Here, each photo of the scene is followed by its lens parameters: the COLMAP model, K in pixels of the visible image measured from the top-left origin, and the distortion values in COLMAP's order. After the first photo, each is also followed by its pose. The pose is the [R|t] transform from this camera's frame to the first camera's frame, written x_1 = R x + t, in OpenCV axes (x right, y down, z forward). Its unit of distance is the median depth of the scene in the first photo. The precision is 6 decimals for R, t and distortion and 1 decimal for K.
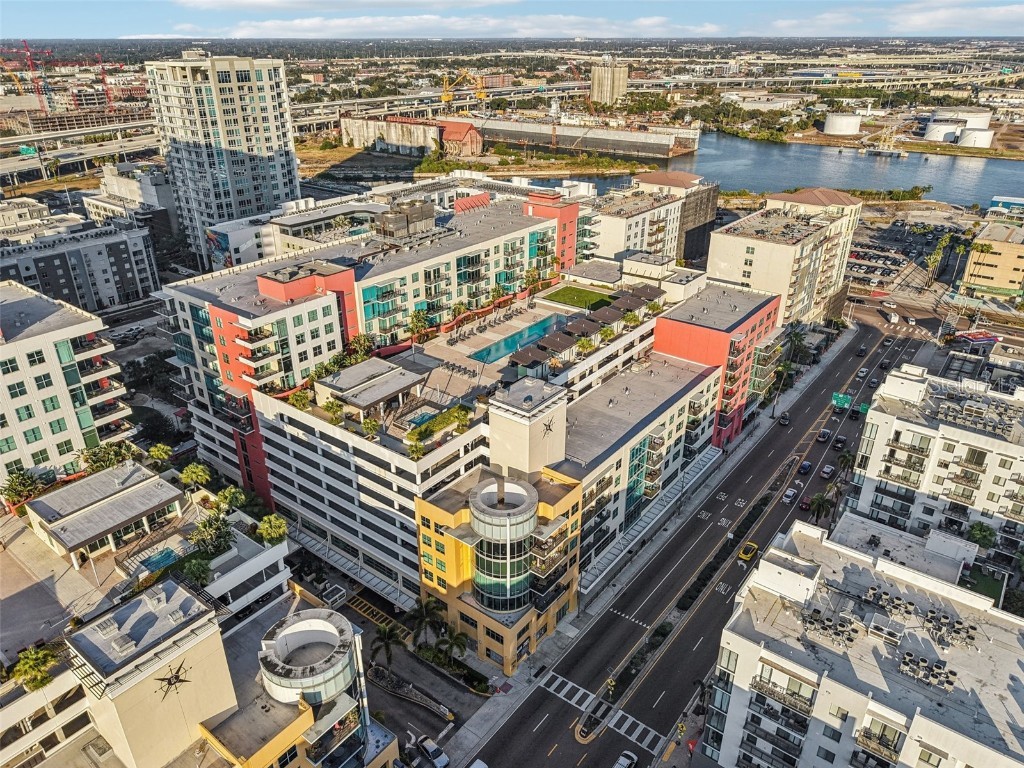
lens RADIAL K [[708.2, 0, 512.0], [0, 708.2, 384.0], [0, 0, 1]] dist [0.004343, -0.004641]
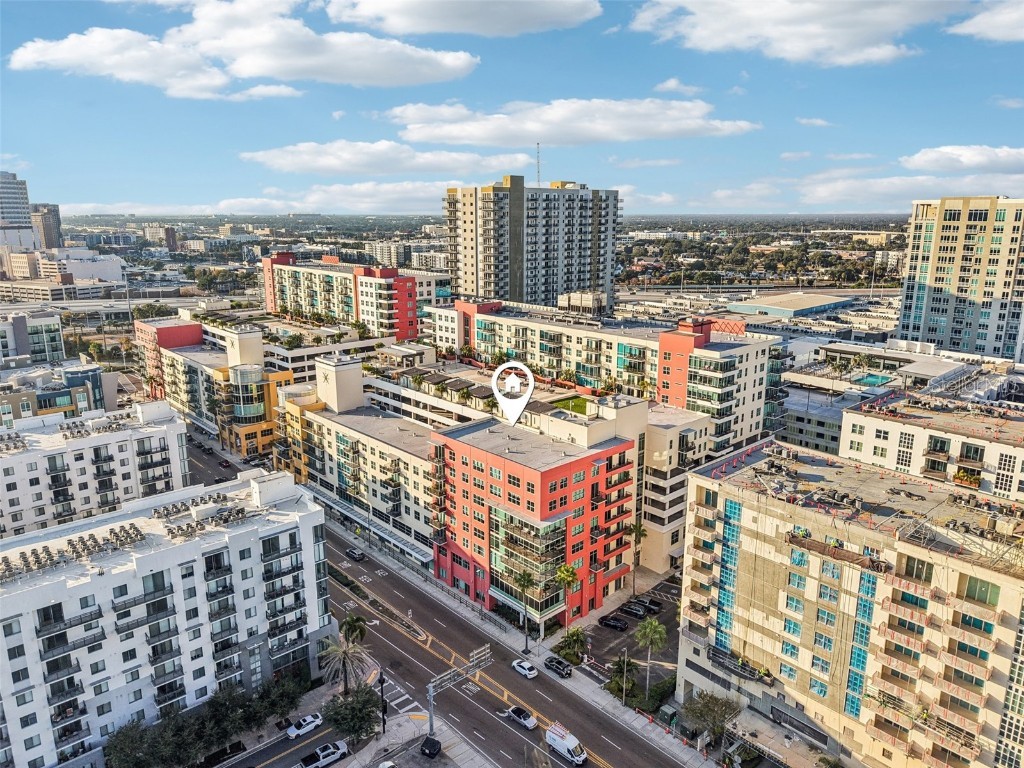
lens RADIAL K [[695.2, 0, 513.6], [0, 695.2, 370.6], [0, 0, 1]] dist [0.029400, -0.031099]
pose [[-0.166401, 0.217293, -0.961818, 1.357115], [-0.433381, 0.860041, 0.269277, -0.513353], [0.885715, 0.461642, -0.048942, 1.269189]]
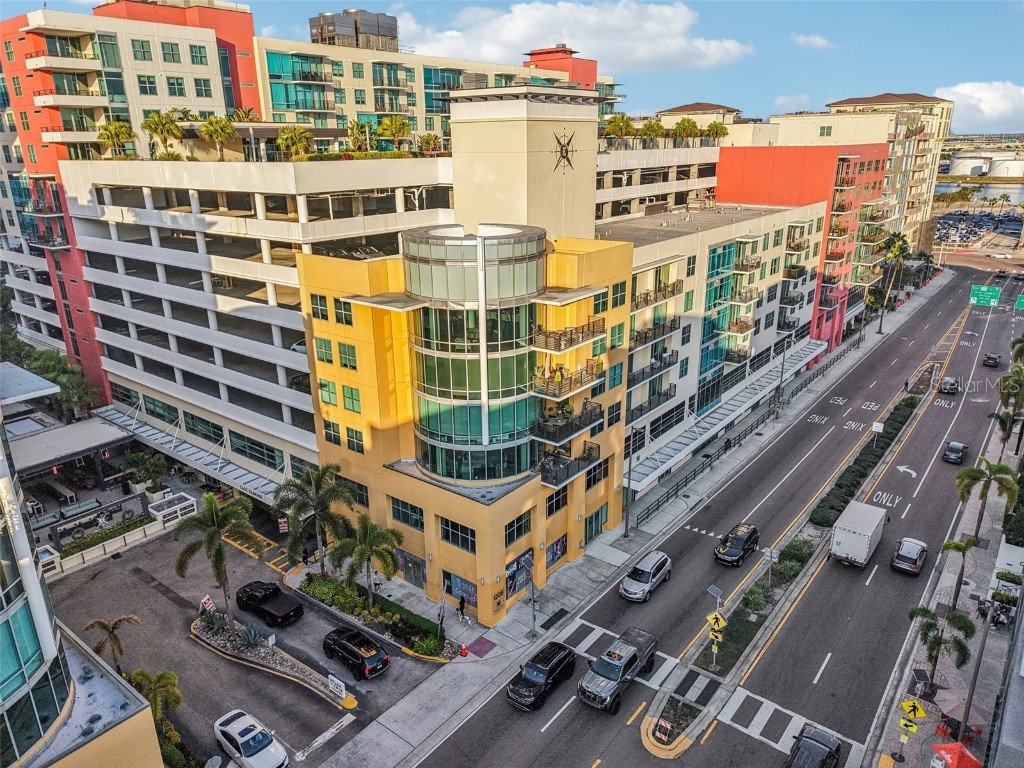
lens RADIAL K [[712.6, 0, 512.0], [0, 712.6, 384.0], [0, 0, 1]] dist [0.000262, -0.005133]
pose [[0.999879, -0.009381, -0.012428, 0.015368], [0.007743, 0.992019, -0.125847, 0.260141], [0.013509, 0.125735, 0.991972, 0.426633]]
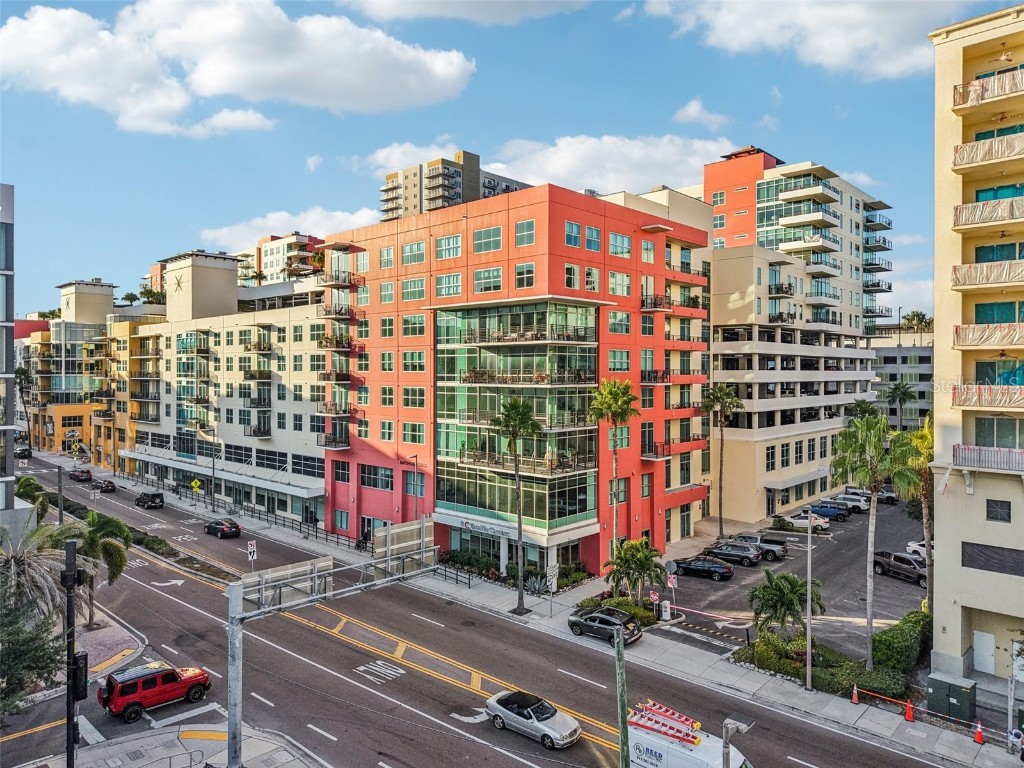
lens RADIAL K [[698.2, 0, 511.2], [0, 698.2, 372.1], [0, 0, 1]] dist [0.006621, -0.002185]
pose [[-0.094330, -0.001734, -0.995539, 0.919908], [-0.437371, 0.898397, 0.039877, -0.070000], [0.894320, 0.439182, -0.085504, 1.384429]]
